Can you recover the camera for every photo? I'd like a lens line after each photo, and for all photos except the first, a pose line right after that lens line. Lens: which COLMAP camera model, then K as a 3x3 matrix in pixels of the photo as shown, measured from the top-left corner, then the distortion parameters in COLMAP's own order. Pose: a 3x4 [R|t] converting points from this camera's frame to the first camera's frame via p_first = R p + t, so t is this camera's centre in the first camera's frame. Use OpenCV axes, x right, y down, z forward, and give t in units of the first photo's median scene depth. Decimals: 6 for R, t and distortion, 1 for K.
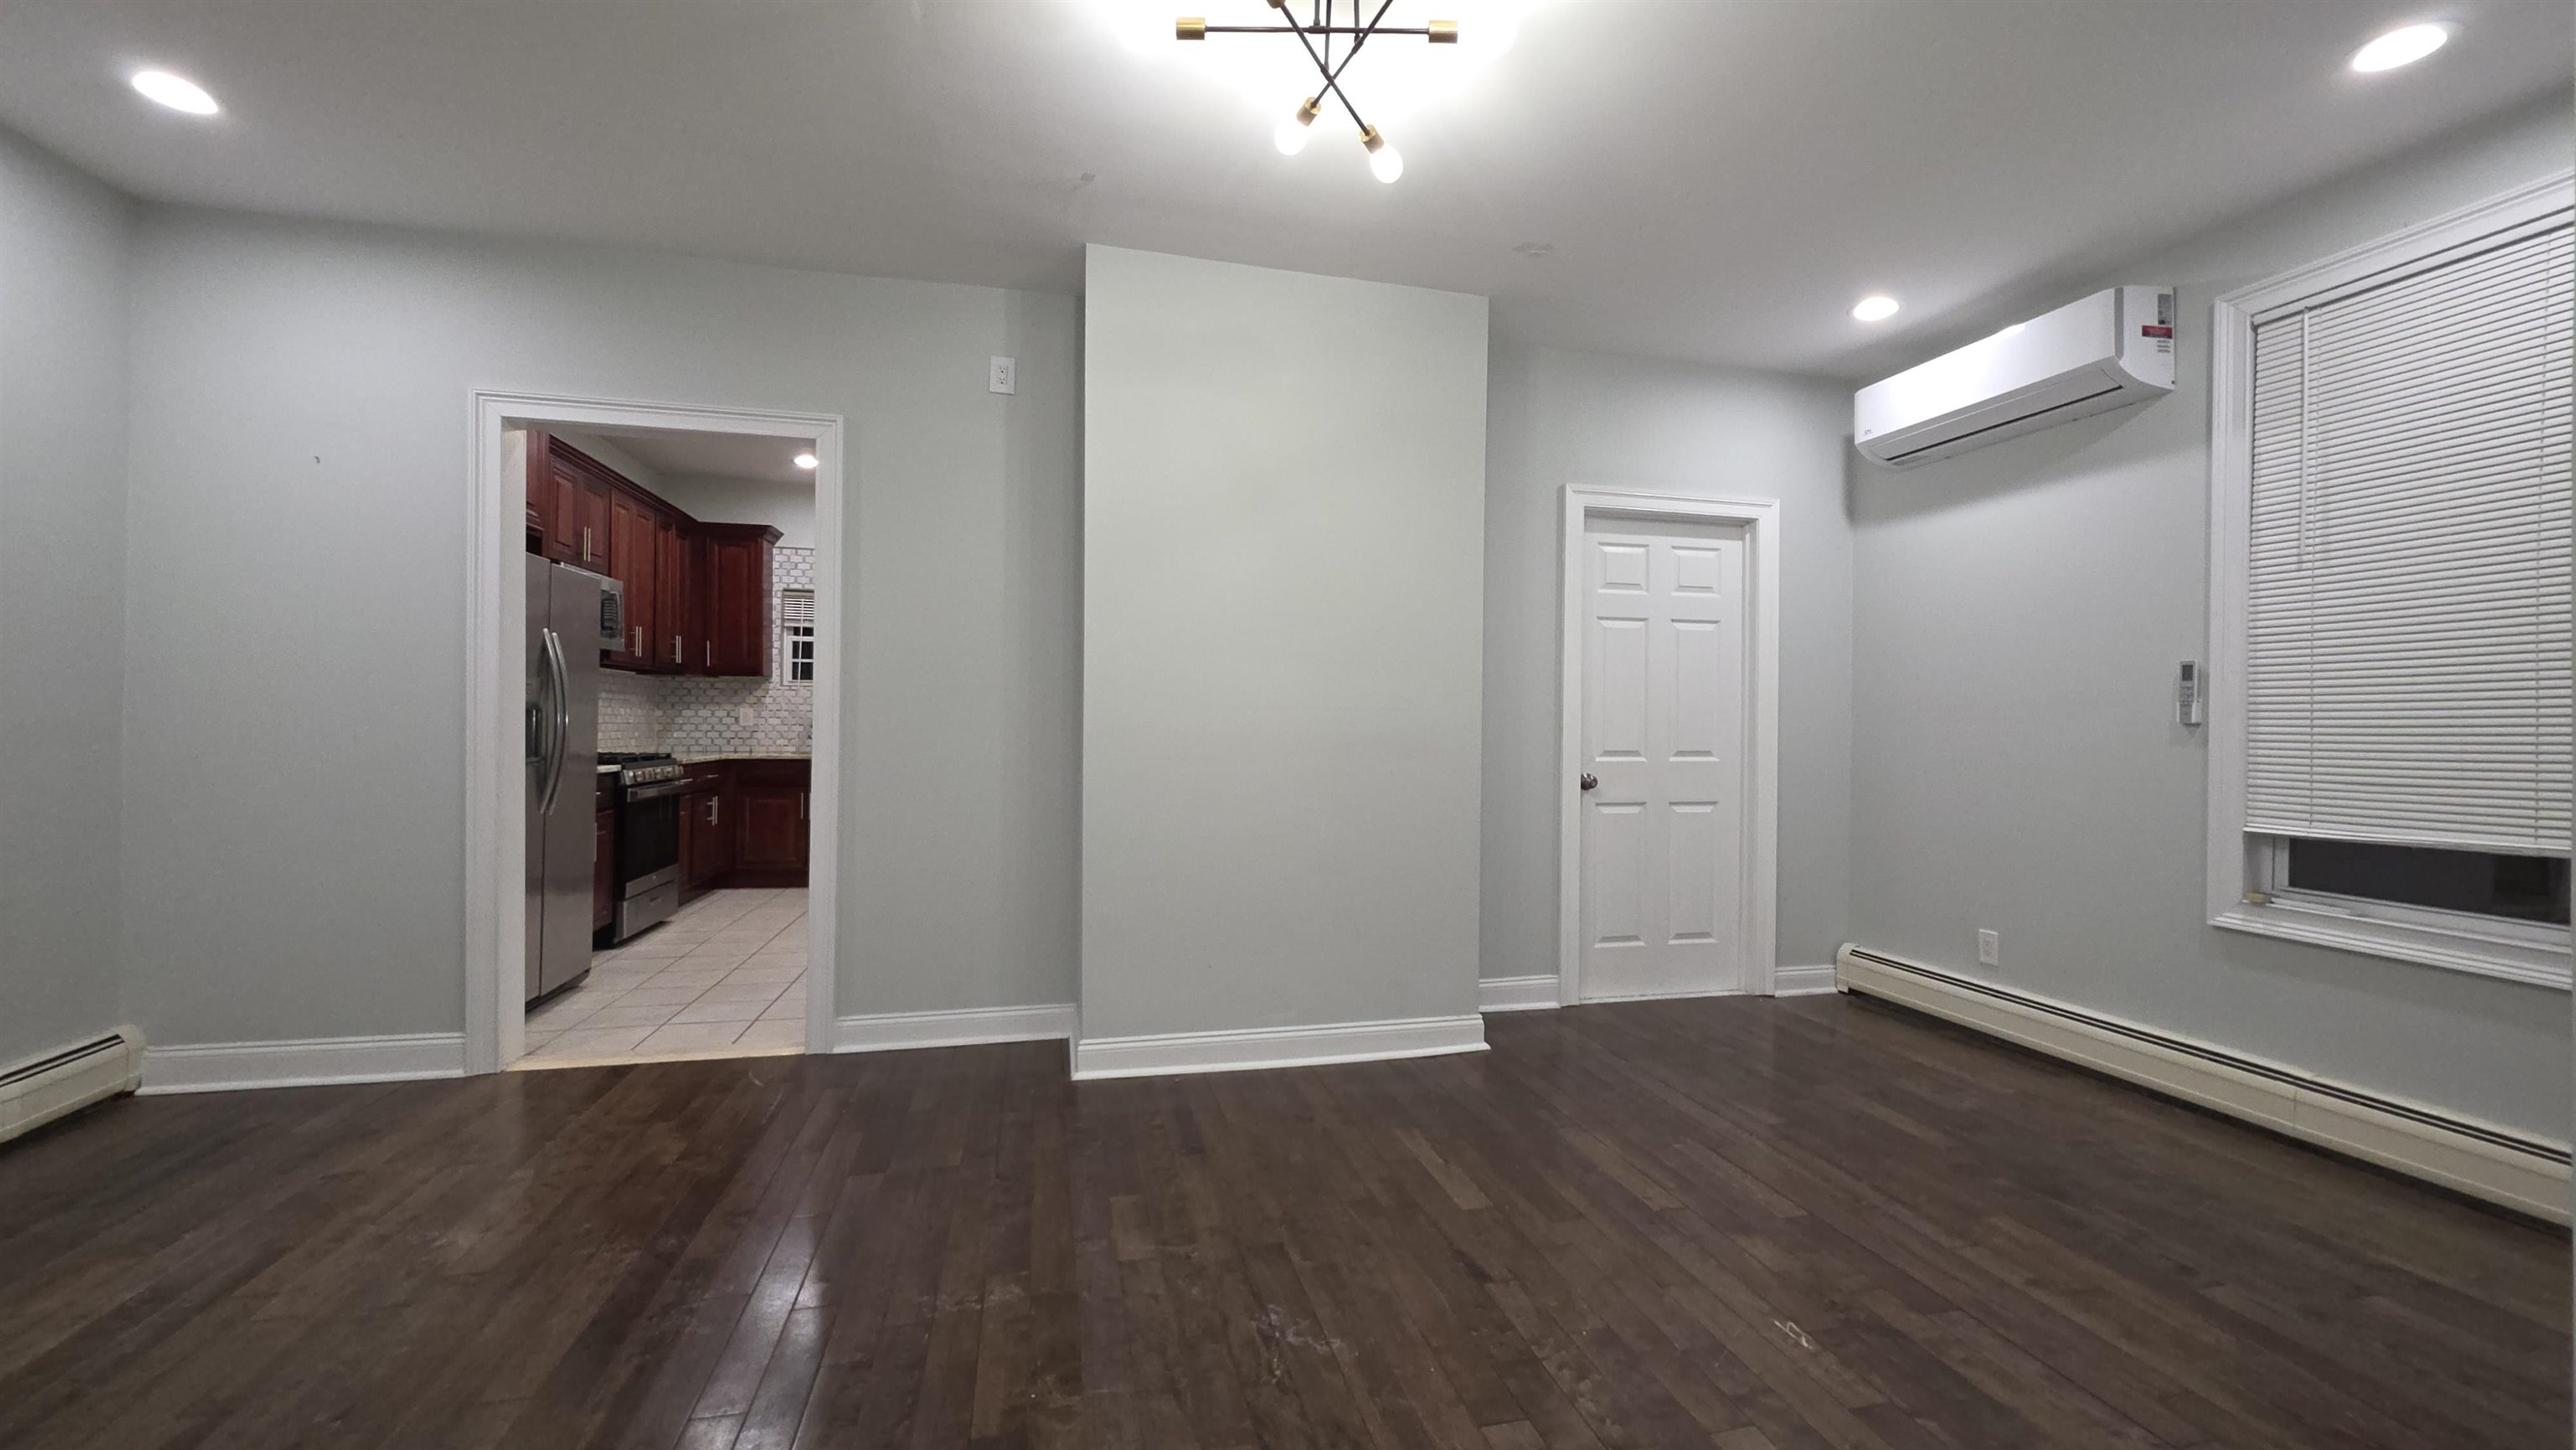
lens RADIAL K [[981.0, 0, 1288.0], [0, 981.0, 725.0], [0, 0, 1]] dist [-0.018923, -0.000032]
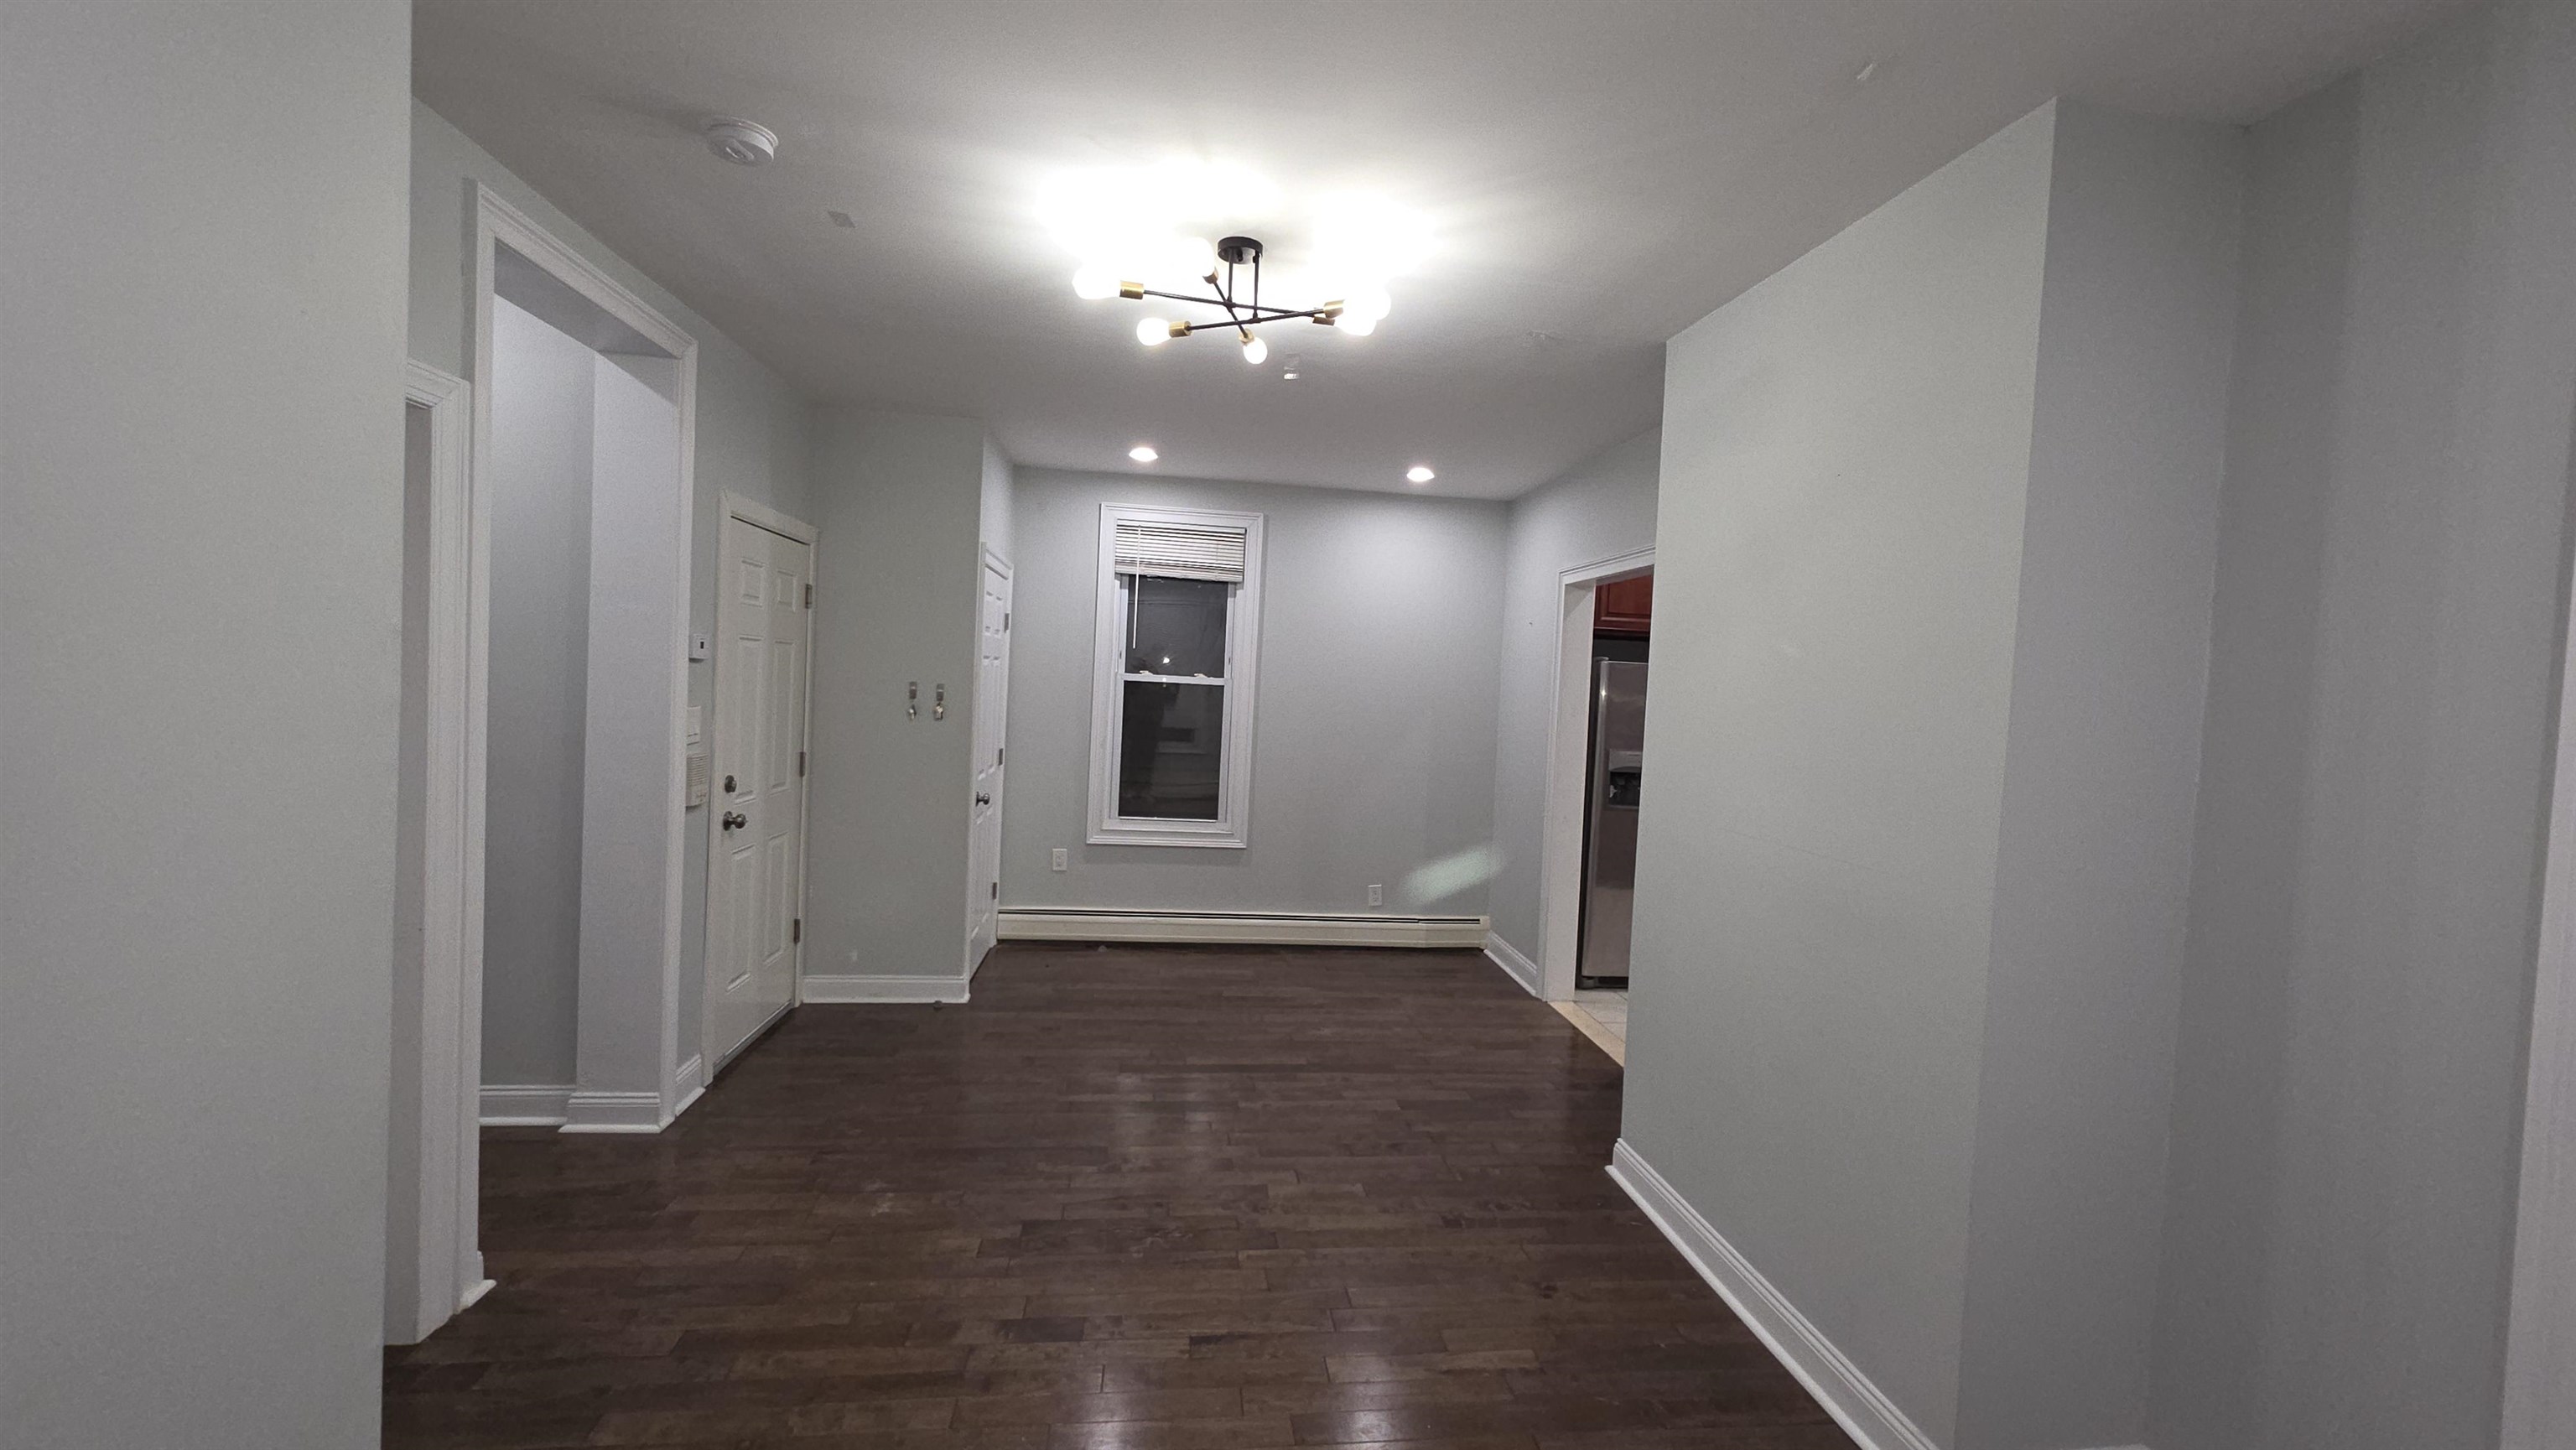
lens RADIAL K [[981.0, 0, 1288.0], [0, 981.0, 725.0], [0, 0, 1]] dist [-0.018923, -0.000032]
pose [[-0.105347, 0.023569, -0.994156, 0.627925], [-0.050422, 0.998307, 0.029011, -0.089972], [0.993156, 0.053183, -0.103980, 0.573022]]
